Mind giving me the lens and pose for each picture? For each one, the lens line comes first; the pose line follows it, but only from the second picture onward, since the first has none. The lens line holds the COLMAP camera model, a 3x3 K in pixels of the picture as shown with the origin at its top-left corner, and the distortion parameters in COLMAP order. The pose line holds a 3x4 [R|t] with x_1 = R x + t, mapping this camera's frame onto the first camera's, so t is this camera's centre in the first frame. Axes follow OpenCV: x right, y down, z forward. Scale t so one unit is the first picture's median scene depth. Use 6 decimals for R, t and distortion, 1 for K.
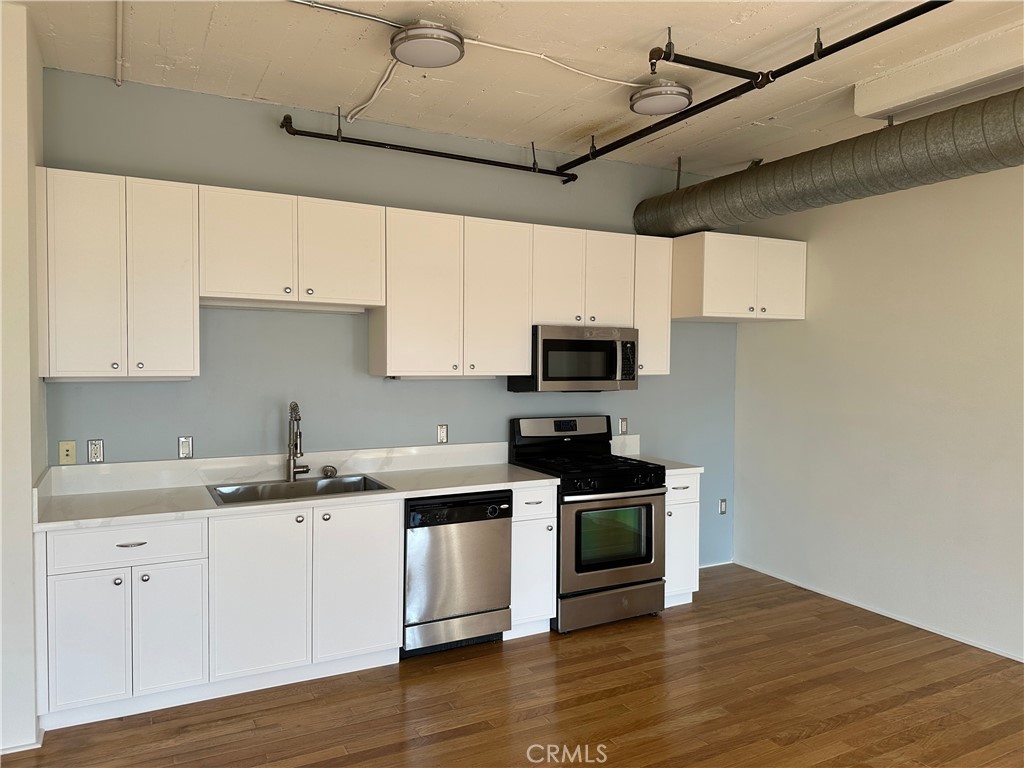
lens RADIAL K [[741.2, 0, 518.6], [0, 741.2, 386.5], [0, 0, 1]] dist [0.110172, -0.002014]
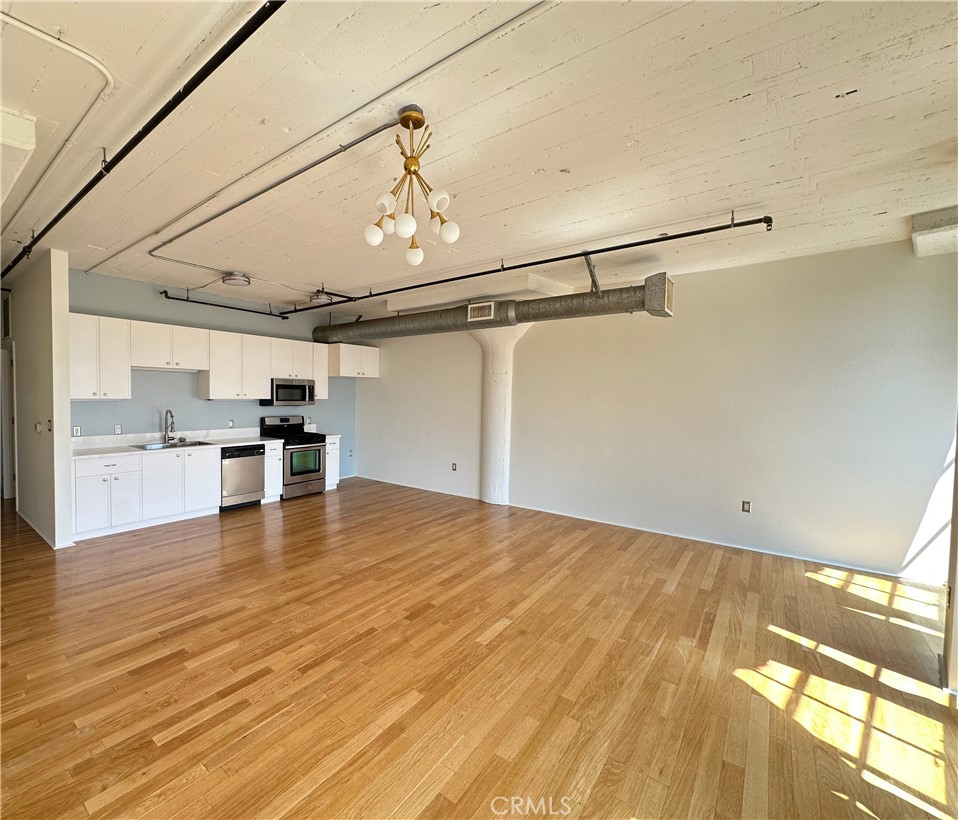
lens RADIAL K [[434.6, 0, 411.4], [0, 434.6, 409.3], [0, 0, 1]] dist [-0.002449, -0.000886]
pose [[0.930651, -0.009493, 0.365786, -0.075711], [0.009582, 0.999953, 0.001571, 0.021344], [-0.365783, 0.002043, 0.930698, -0.502358]]
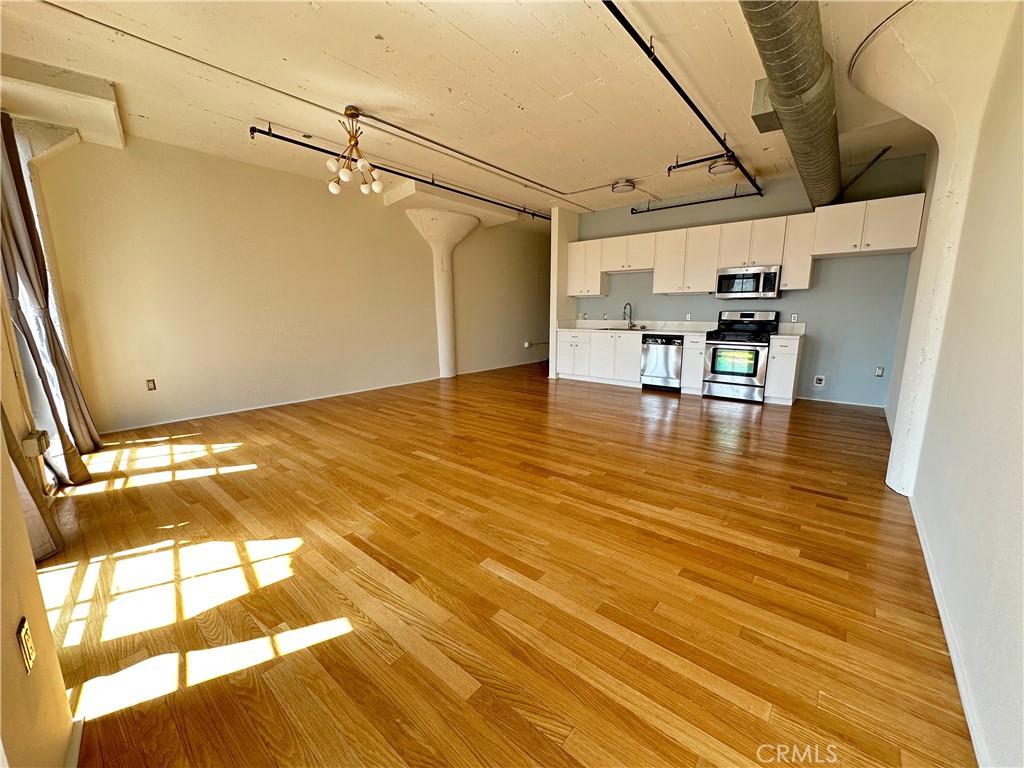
lens RADIAL K [[407.1, 0, 512.0], [0, 407.1, 384.0], [0, 0, 1]] dist [-0.000498, 0.000025]
pose [[0.366518, 0.157249, -0.917026, 1.012692], [-0.027045, 0.986998, 0.158439, 0.087693], [0.930018, -0.033270, 0.366006, -0.081374]]
